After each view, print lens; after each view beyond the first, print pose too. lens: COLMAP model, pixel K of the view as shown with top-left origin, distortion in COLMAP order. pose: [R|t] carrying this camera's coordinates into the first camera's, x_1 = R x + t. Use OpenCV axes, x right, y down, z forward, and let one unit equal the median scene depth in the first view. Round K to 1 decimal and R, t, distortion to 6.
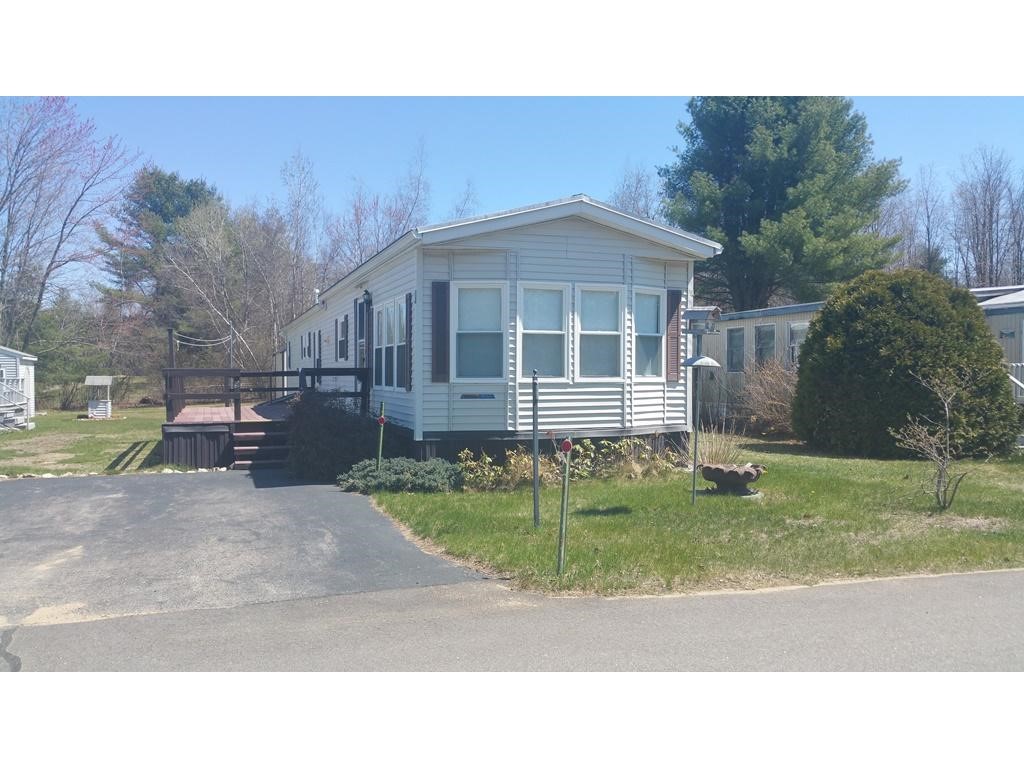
lens RADIAL K [[834.0, 0, 512.0], [0, 834.0, 384.0], [0, 0, 1]] dist [0.143433, -0.300074]
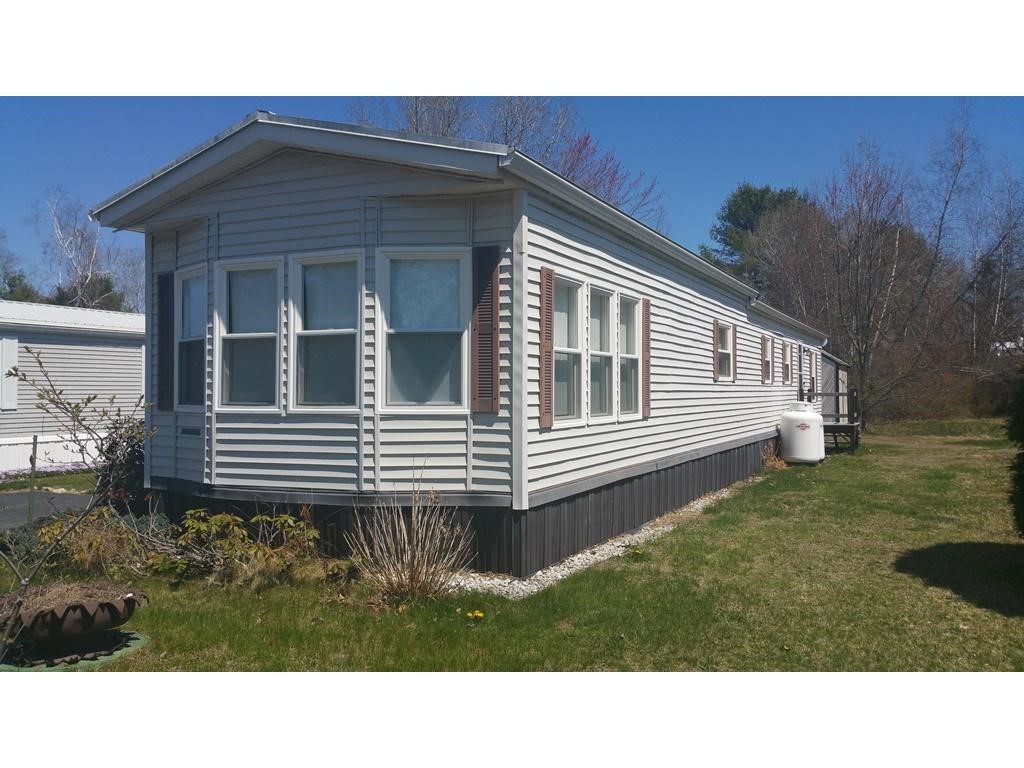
lens RADIAL K [[834.0, 0, 512.0], [0, 834.0, 384.0], [0, 0, 1]] dist [0.143433, -0.300074]
pose [[0.690512, -0.007771, -0.723280, 0.631618], [-0.005227, 0.999863, -0.015733, -0.014595], [0.723302, 0.014645, 0.690376, 0.671695]]
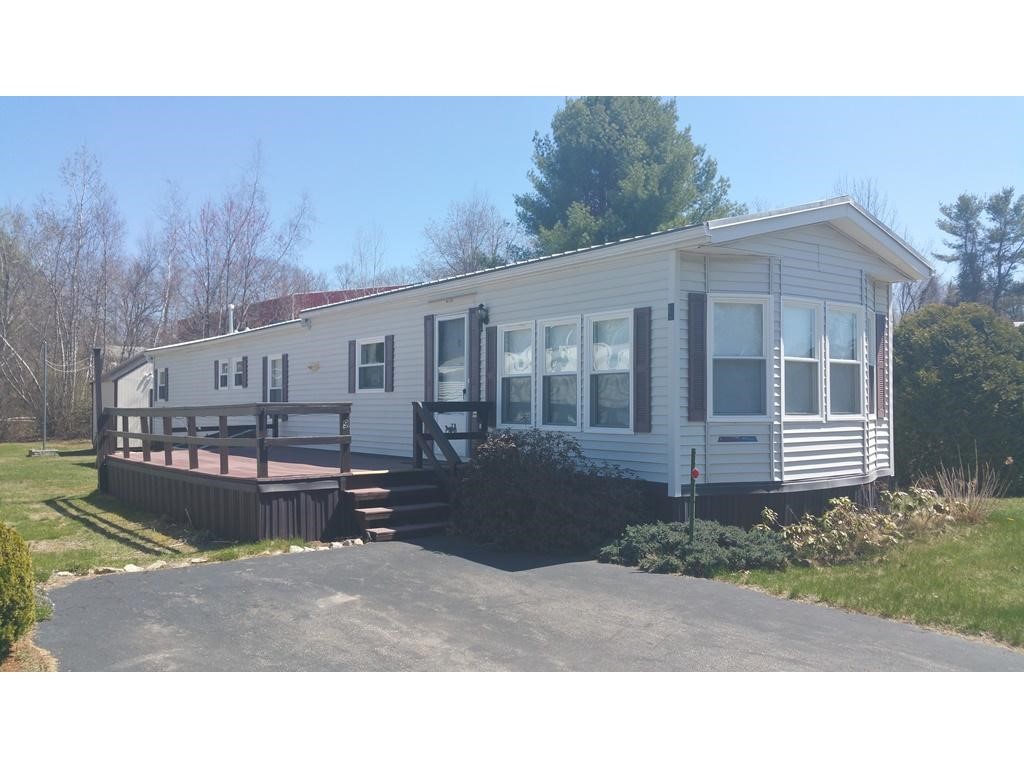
lens RADIAL K [[834.0, 0, 512.0], [0, 834.0, 384.0], [0, 0, 1]] dist [0.143433, -0.300074]
pose [[0.954154, 0.008340, 0.299201, -0.463907], [0.002694, 0.999332, -0.036448, -0.008390], [-0.299305, 0.035583, 0.953494, 0.286181]]
